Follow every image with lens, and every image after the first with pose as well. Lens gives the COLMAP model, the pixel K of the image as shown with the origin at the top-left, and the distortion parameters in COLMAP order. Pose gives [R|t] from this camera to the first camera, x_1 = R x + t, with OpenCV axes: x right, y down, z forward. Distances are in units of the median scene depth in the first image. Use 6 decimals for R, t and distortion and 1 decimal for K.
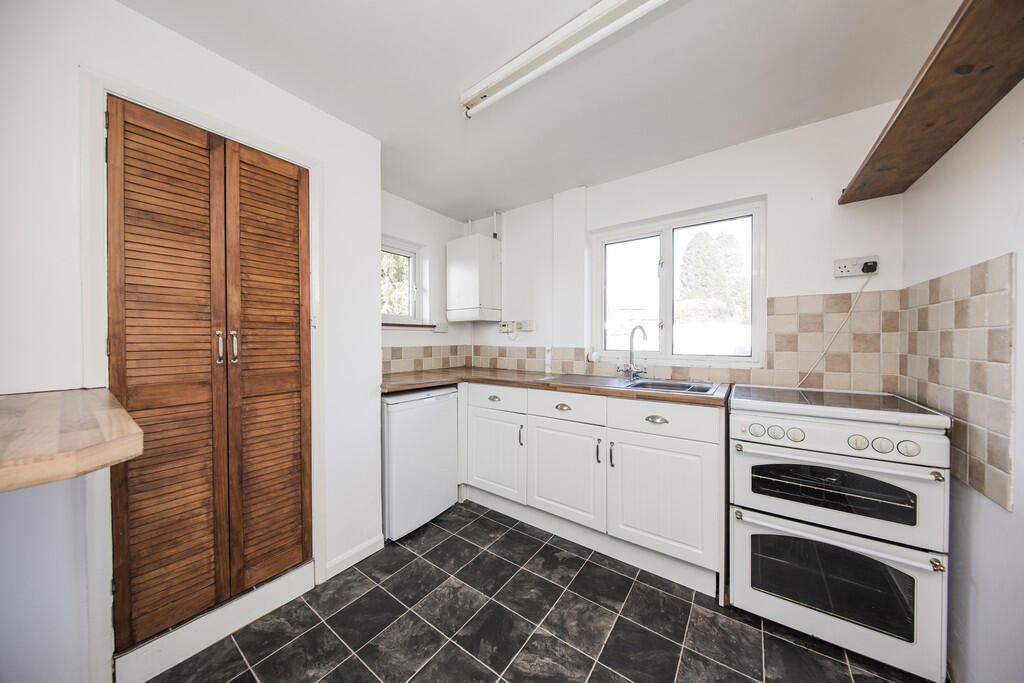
lens RADIAL K [[324.1, 0, 512.0], [0, 324.1, 341.5], [0, 0, 1]] dist [-0.001308, -0.000218]
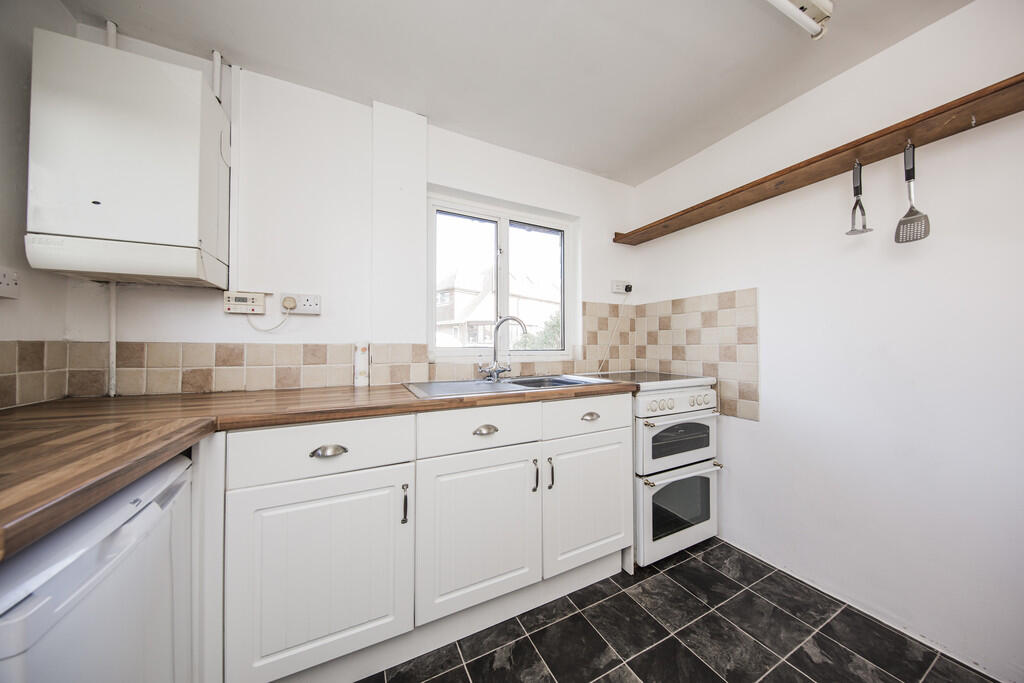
lens RADIAL K [[324.1, 0, 512.0], [0, 324.1, 341.5], [0, 0, 1]] dist [-0.001308, -0.000218]
pose [[0.463979, 0.013588, 0.885742, -0.429809], [0.006102, 0.999810, -0.018534, 0.038598], [-0.885825, 0.014004, 0.463808, 0.692476]]
